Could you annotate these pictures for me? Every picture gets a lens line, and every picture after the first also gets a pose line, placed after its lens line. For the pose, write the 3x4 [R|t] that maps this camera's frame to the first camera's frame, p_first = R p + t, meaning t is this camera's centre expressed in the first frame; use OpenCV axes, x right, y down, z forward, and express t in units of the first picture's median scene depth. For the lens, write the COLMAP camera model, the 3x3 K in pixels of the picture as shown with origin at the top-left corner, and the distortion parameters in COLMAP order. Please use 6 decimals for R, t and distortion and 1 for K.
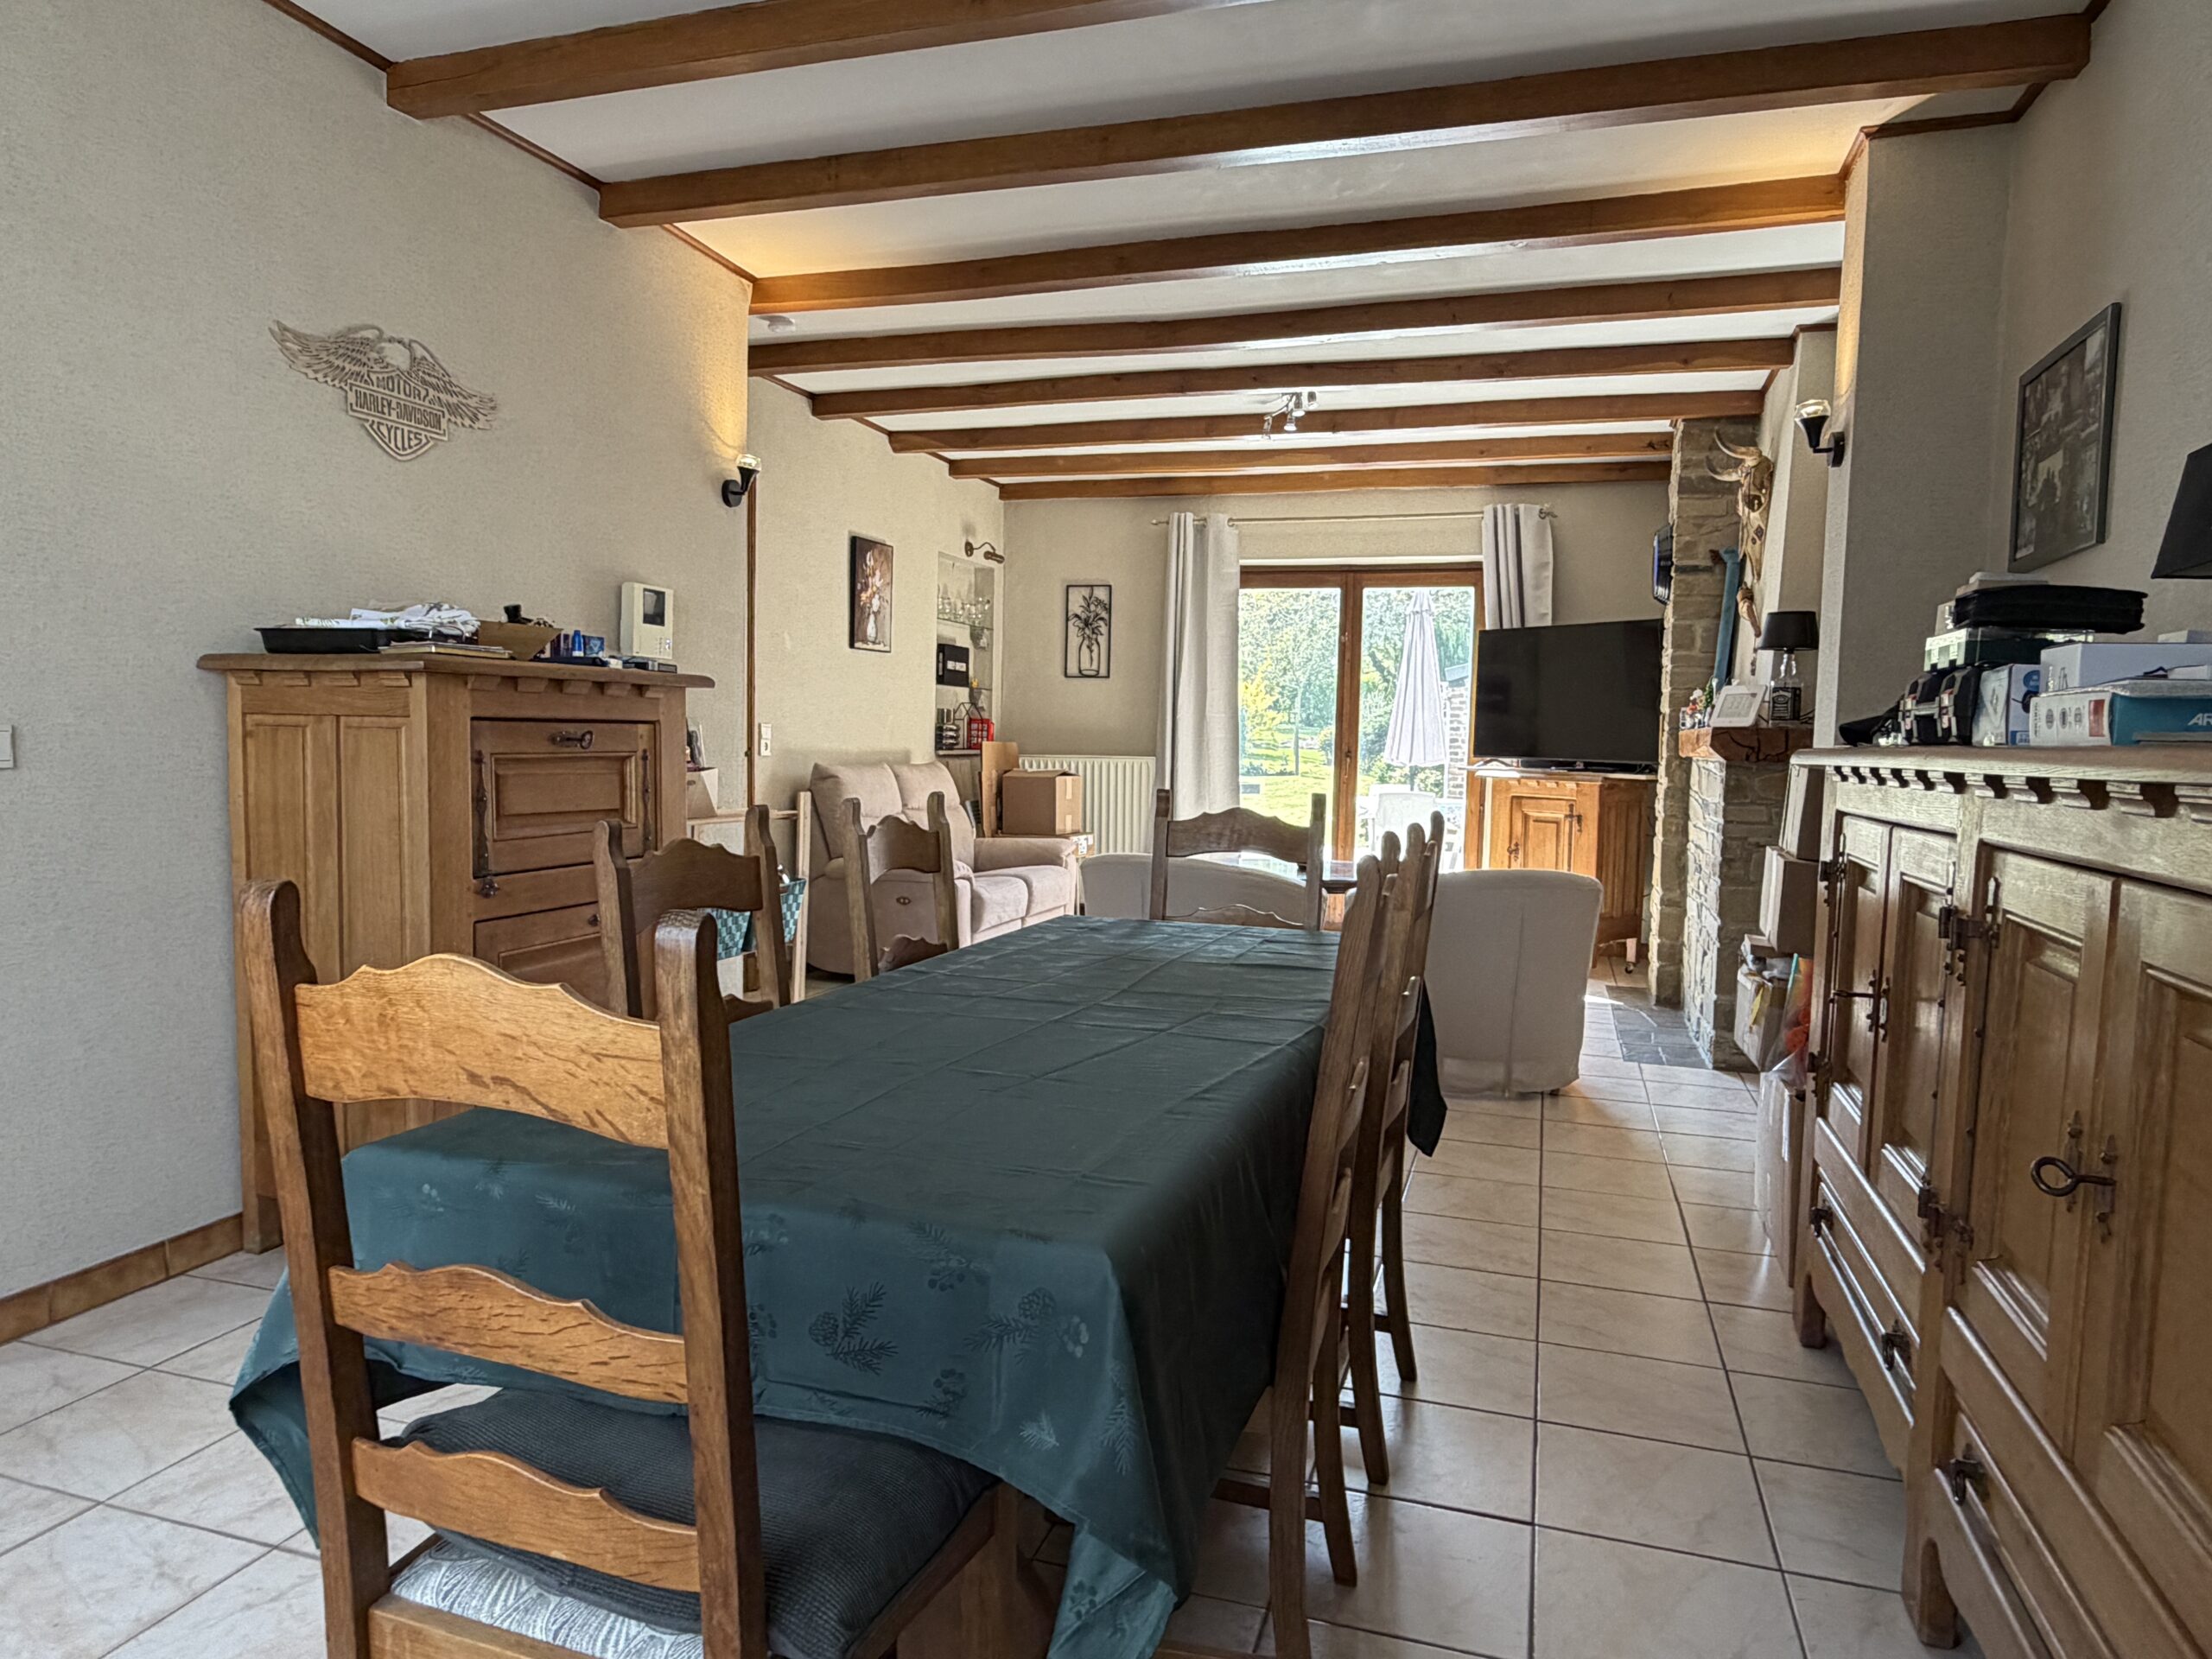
lens RADIAL K [[1380.8, 0, 1106.0], [0, 1380.8, 829.5], [0, 0, 1]] dist [-0.009828, -0.000383]
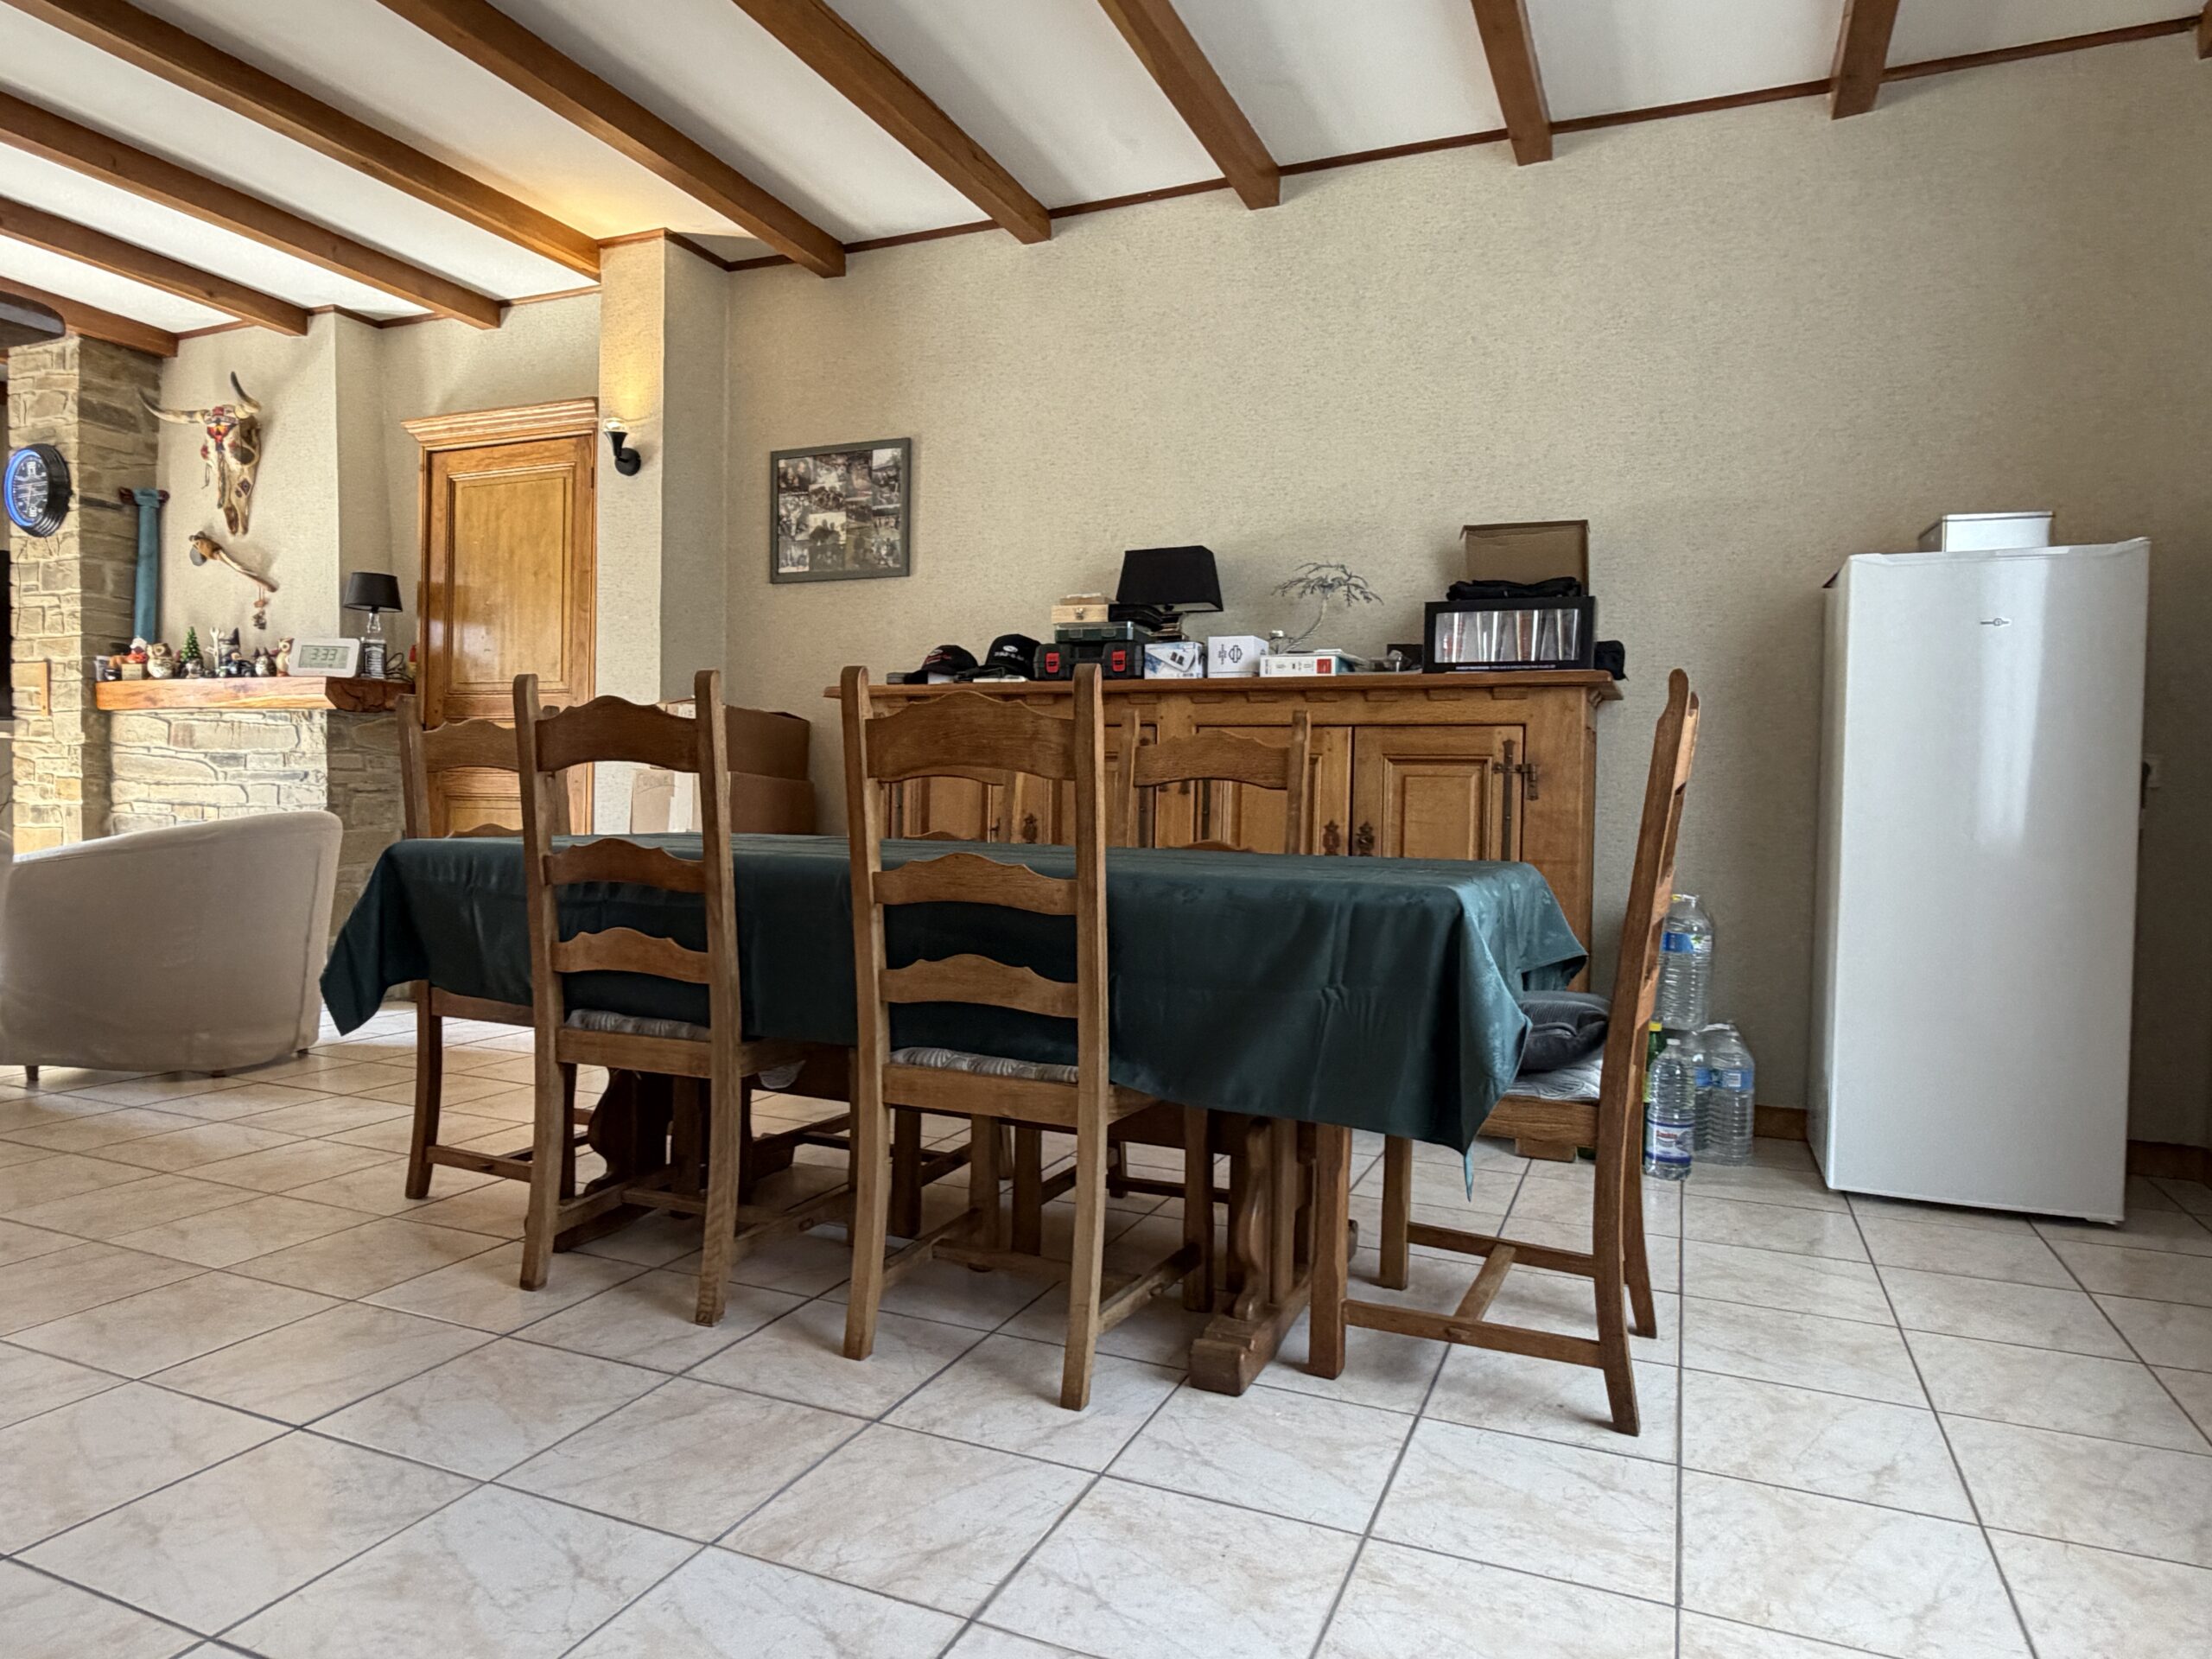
lens RADIAL K [[1345.0, 0, 1106.0], [0, 1345.0, 829.5], [0, 0, 1]] dist [0.002464, 0.000142]
pose [[0.094900, -0.044655, 0.994485, -0.350381], [0.048424, 0.998018, 0.040193, 0.019147], [-0.994308, 0.044343, 0.096874, 0.225938]]
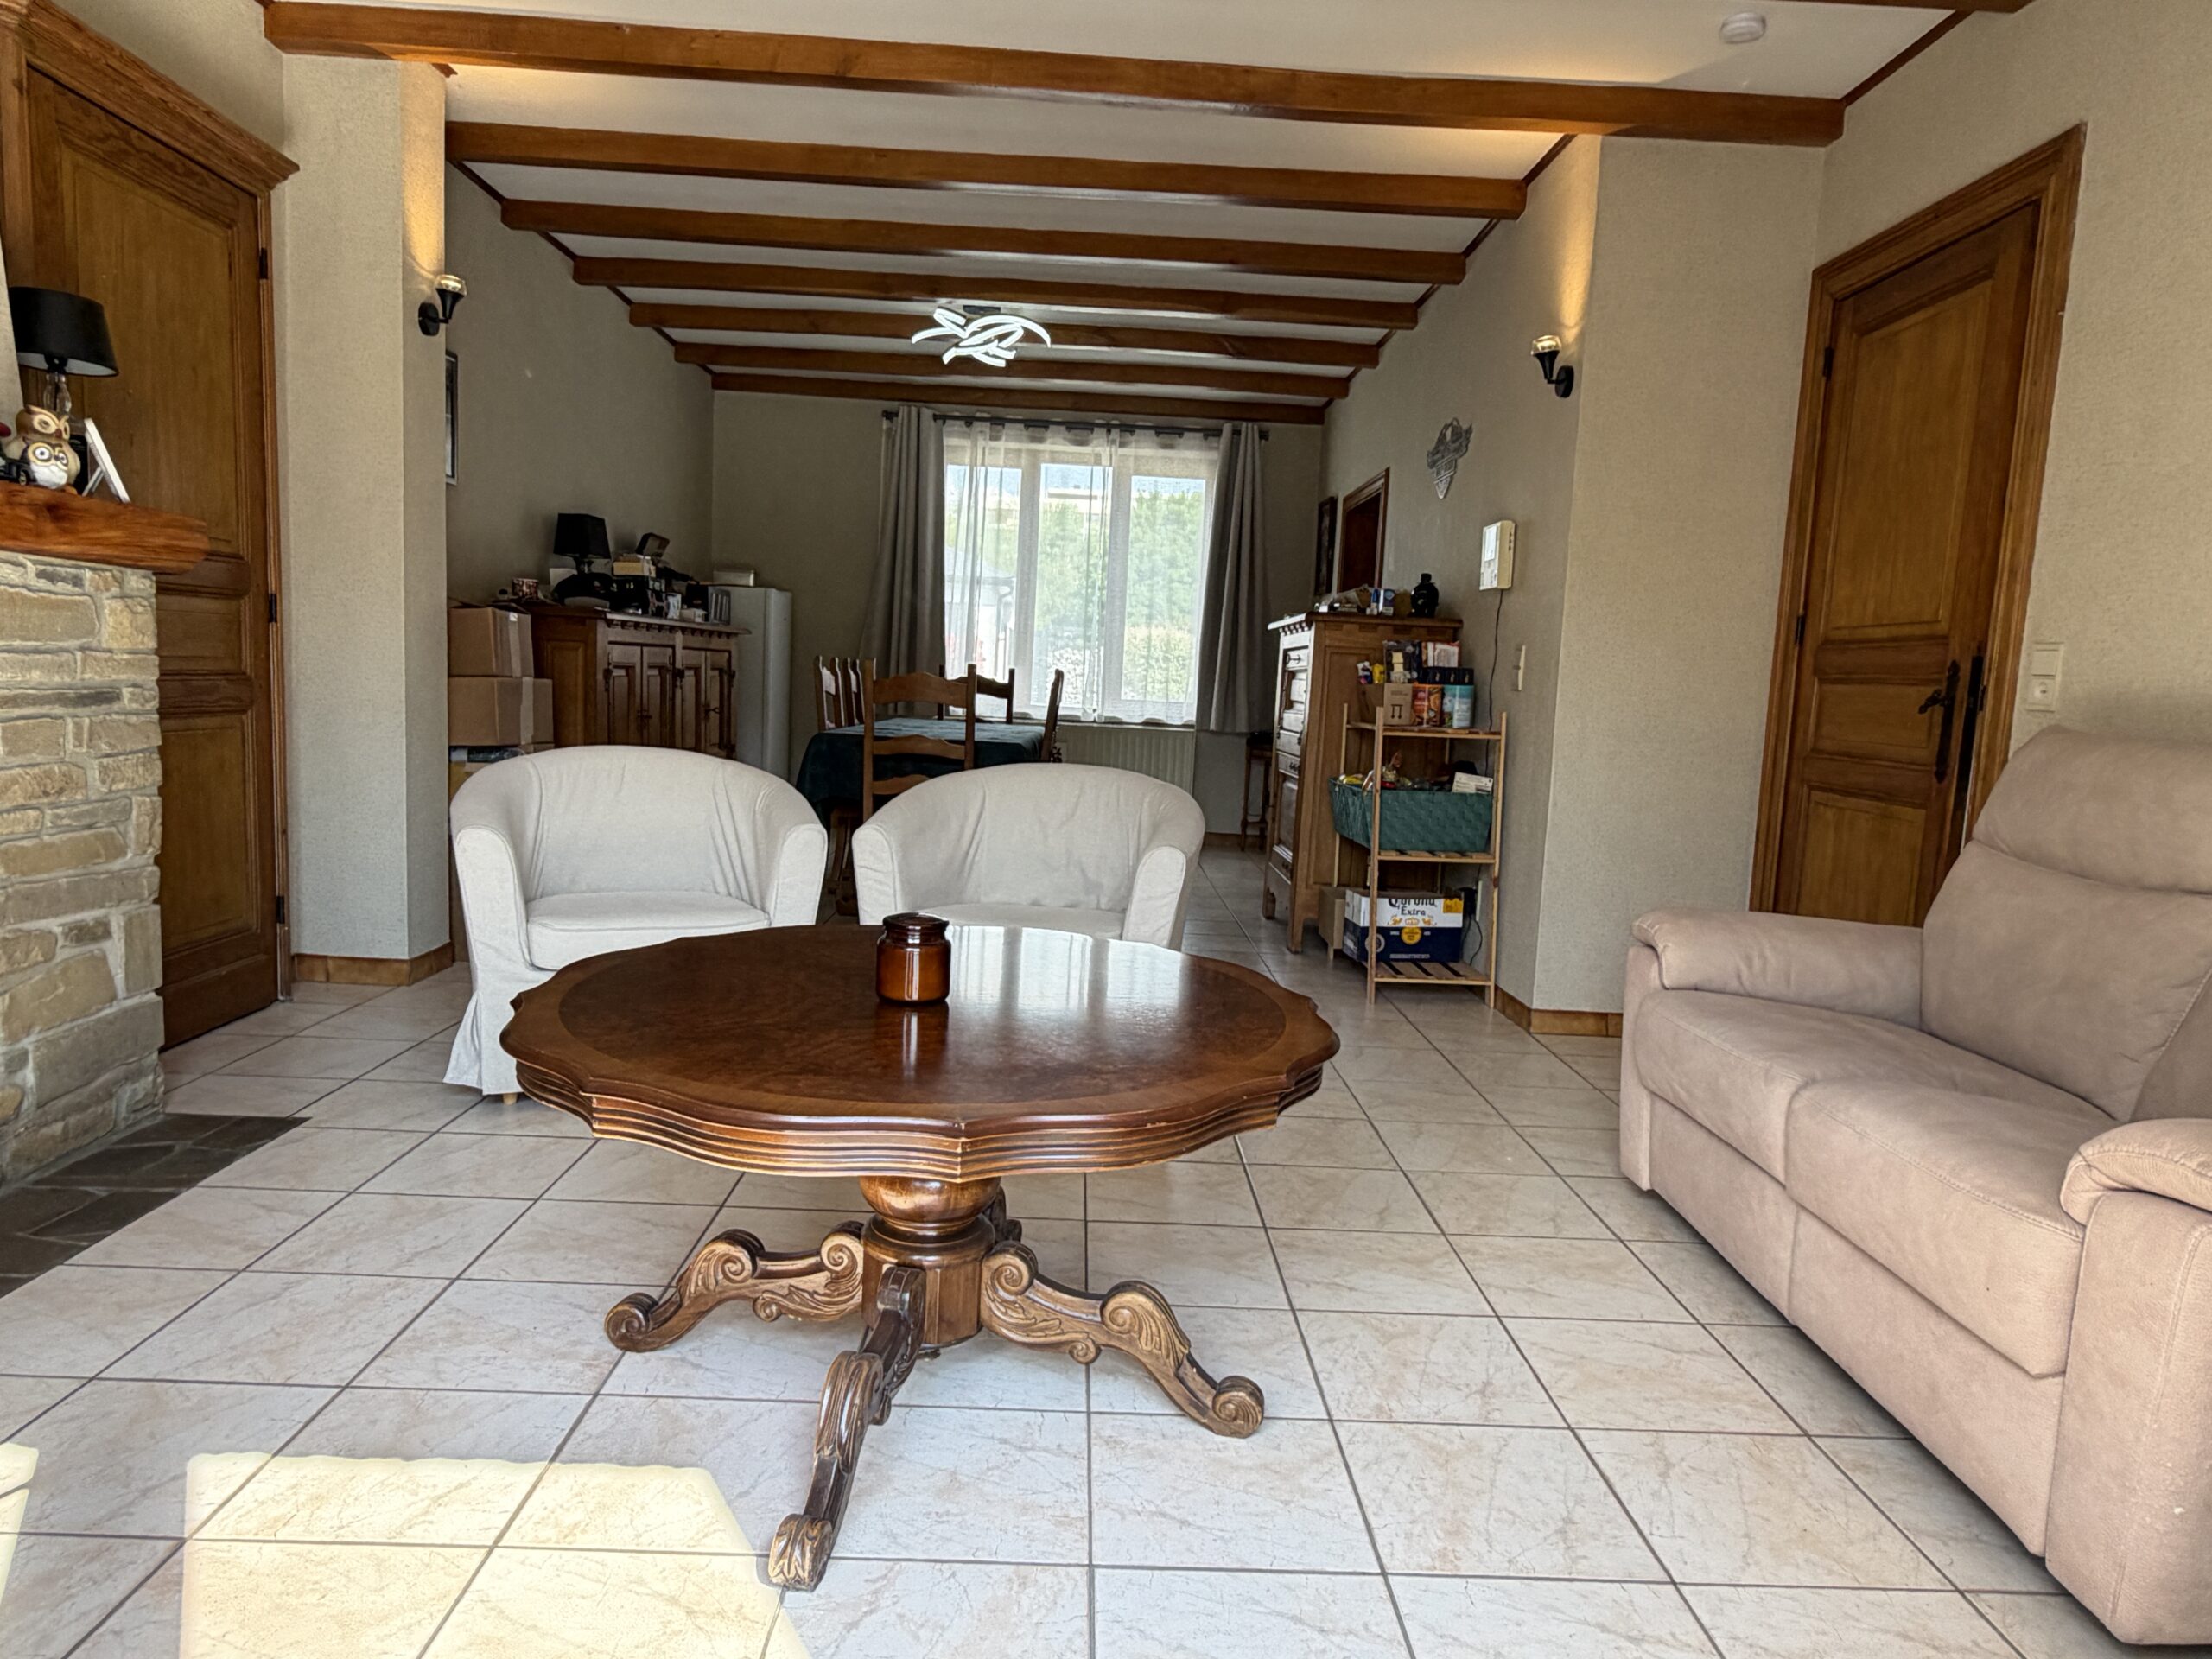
lens RADIAL K [[1381.3, 0, 1106.0], [0, 1381.3, 829.5], [0, 0, 1]] dist [-0.000324, -0.000101]
pose [[-0.942761, -0.033564, -0.331775, 0.189021], [-0.092709, 0.982079, 0.164088, -0.052779], [0.320322, 0.185455, -0.928978, 1.164705]]
